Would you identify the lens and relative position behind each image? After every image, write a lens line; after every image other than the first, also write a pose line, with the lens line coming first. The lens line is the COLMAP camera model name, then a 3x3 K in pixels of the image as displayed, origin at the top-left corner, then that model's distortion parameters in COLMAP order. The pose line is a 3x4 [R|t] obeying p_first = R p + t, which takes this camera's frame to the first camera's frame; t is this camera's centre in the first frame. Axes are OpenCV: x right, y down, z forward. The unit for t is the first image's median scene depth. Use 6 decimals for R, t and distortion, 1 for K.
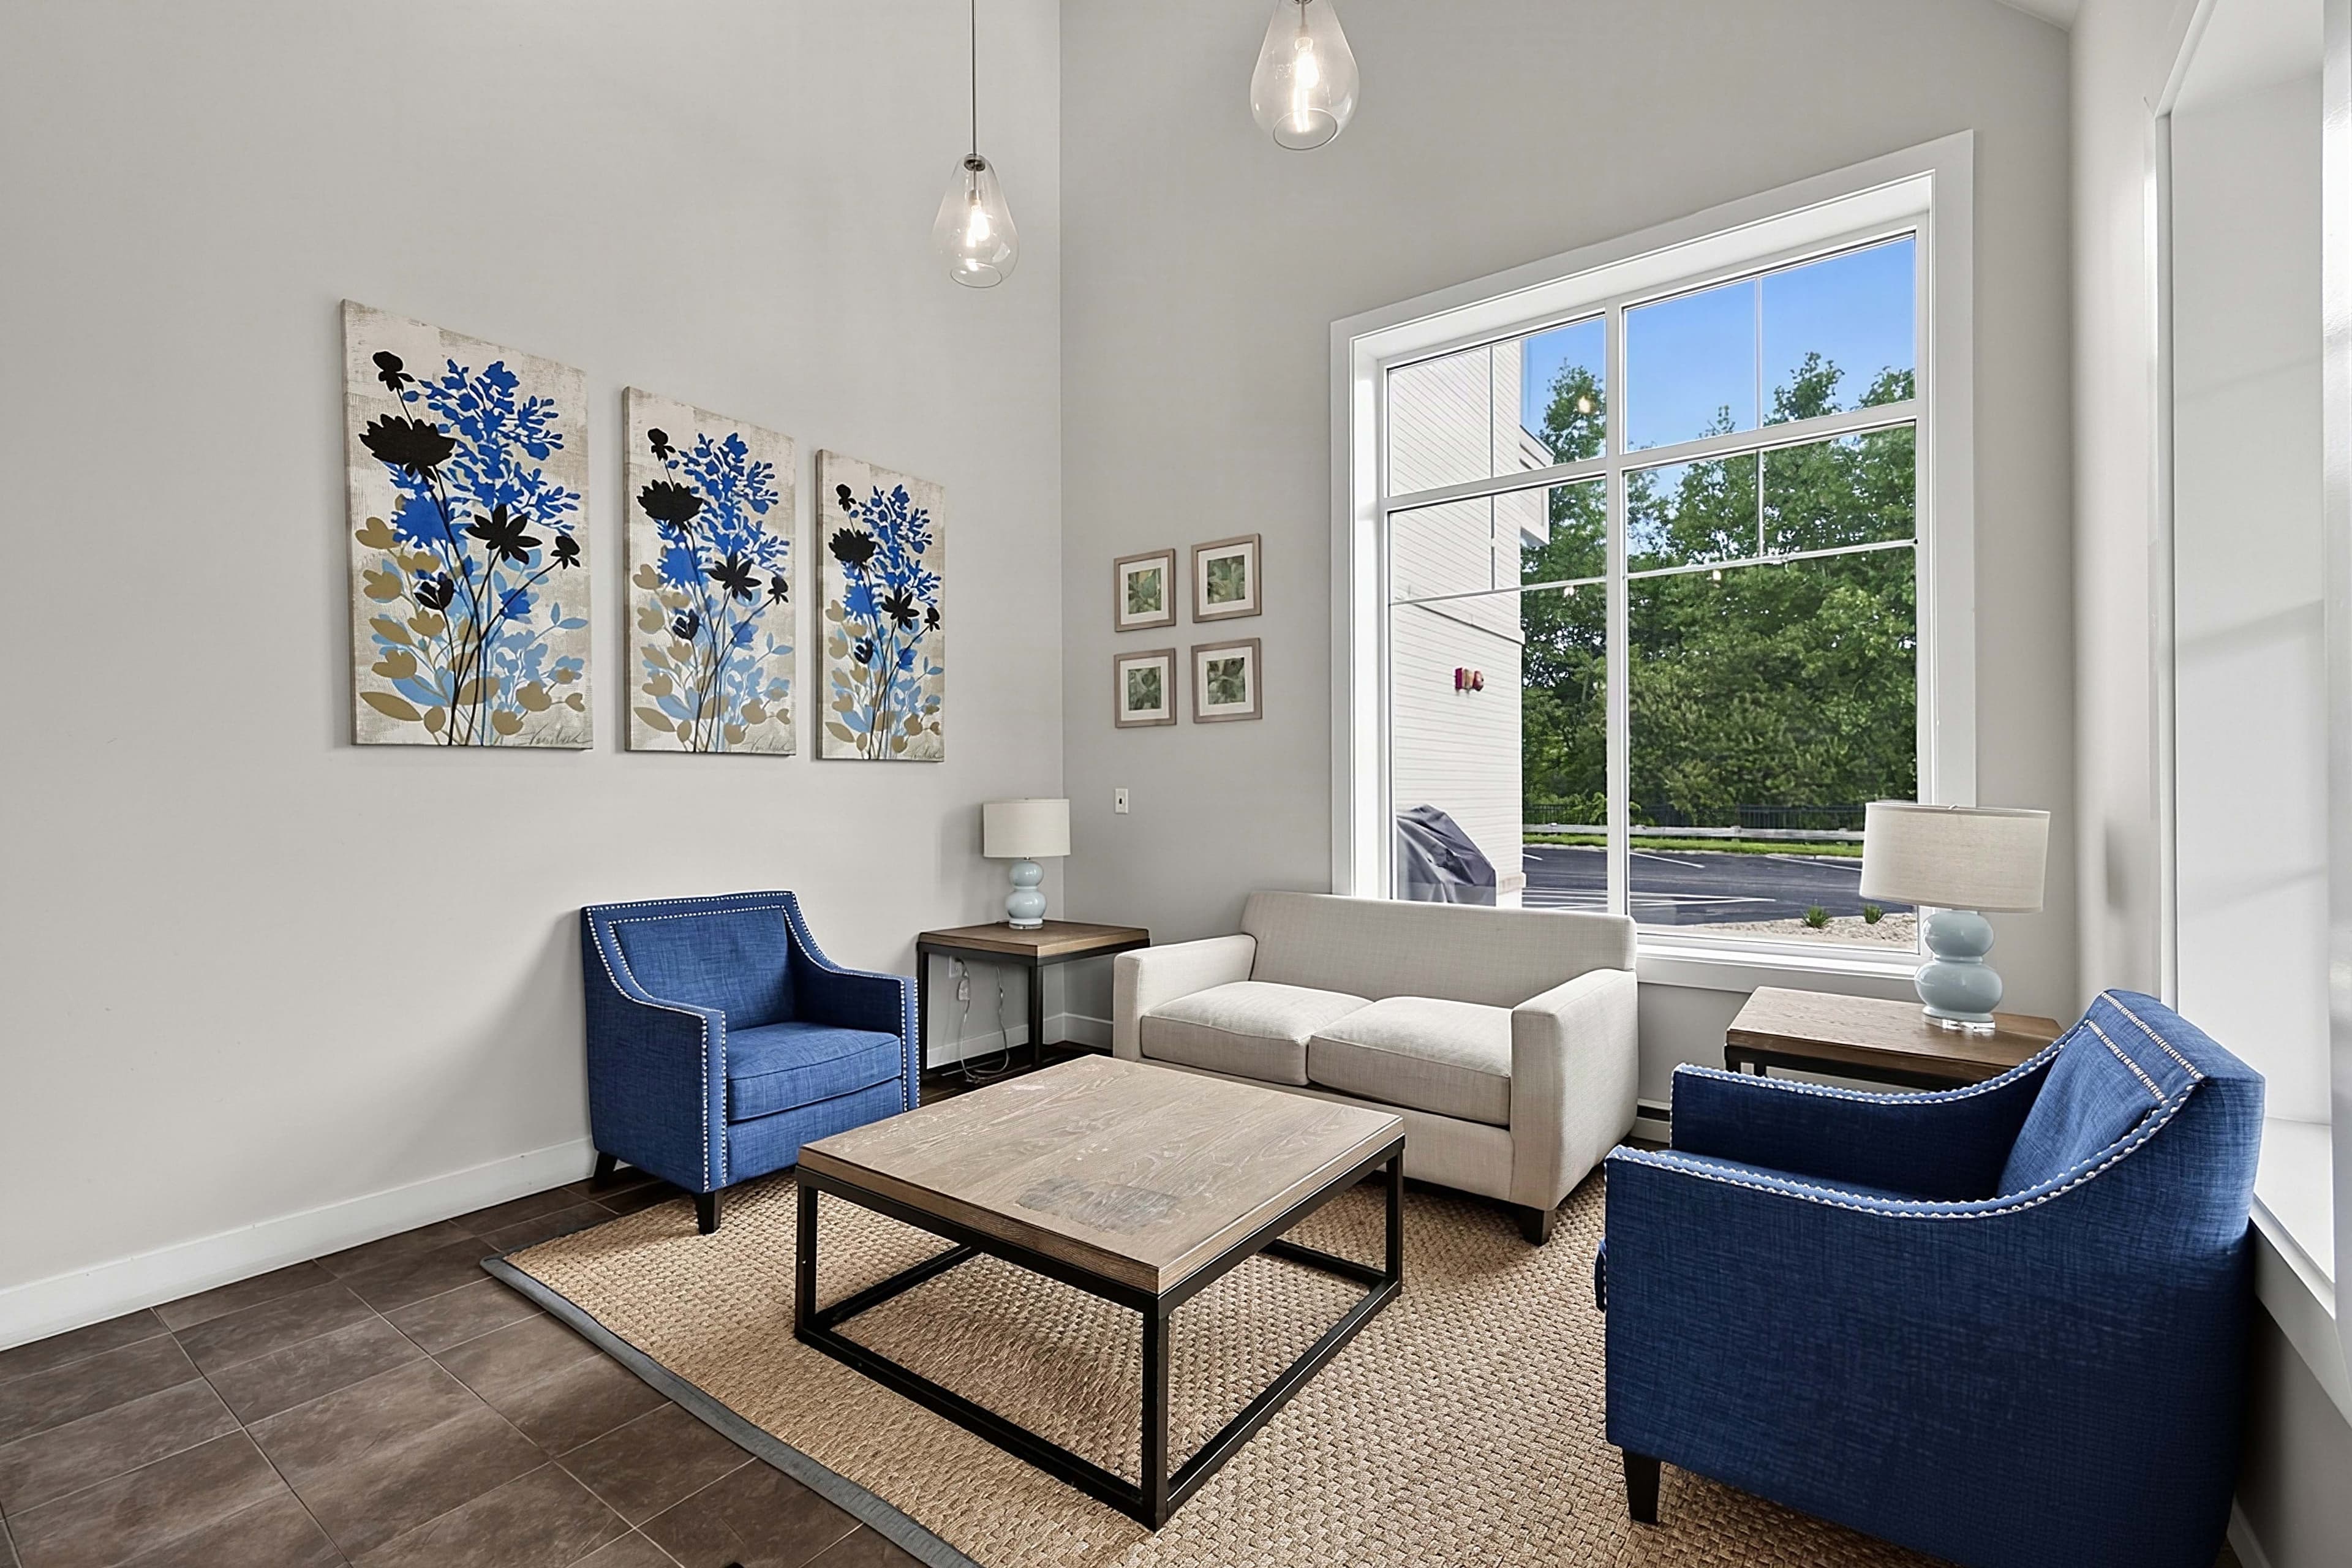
lens RADIAL K [[1010.8, 0, 1179.0], [0, 1010.8, 790.9], [0, 0, 1]] dist [0.010109, -0.000475]
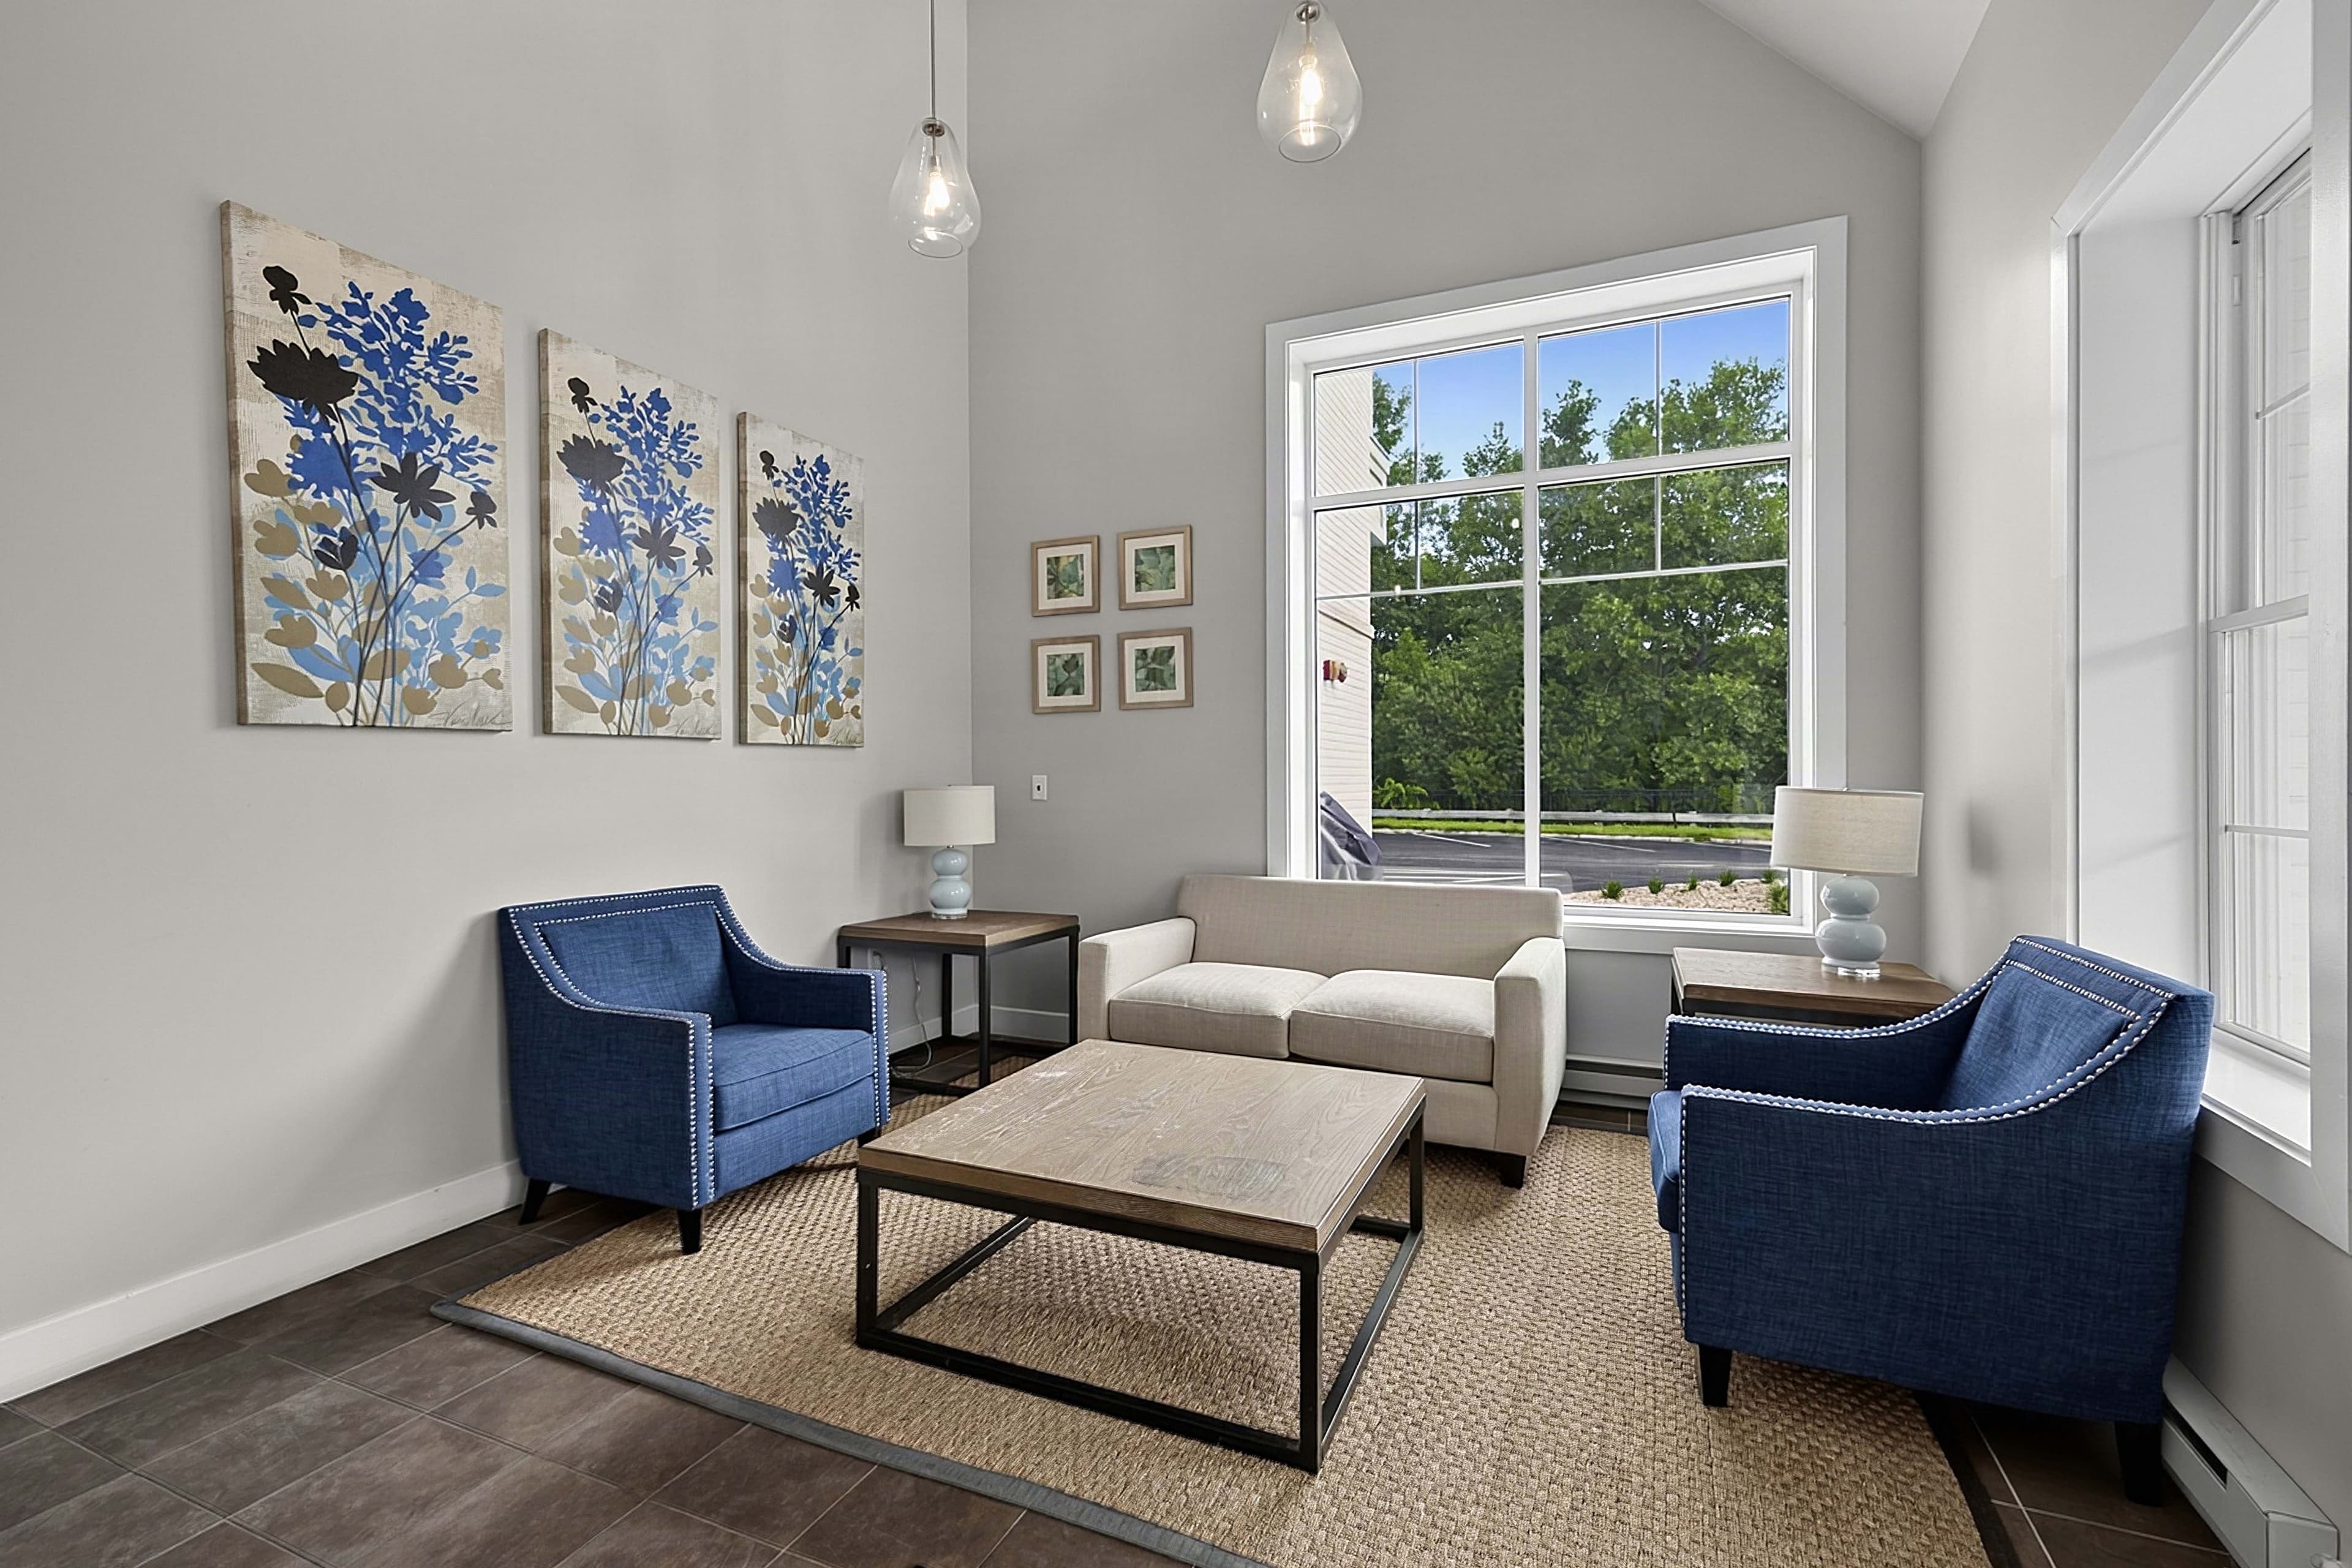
lens RADIAL K [[1010.8, 0, 1195.8], [0, 1010.8, 785.6], [0, 0, 1]] dist [0.010109, -0.000475]
pose [[0.978642, -0.003708, 0.205539, -0.181797], [0.002046, 0.999963, 0.008301, 0.000168], [-0.205562, -0.007703, 0.978614, -0.003010]]
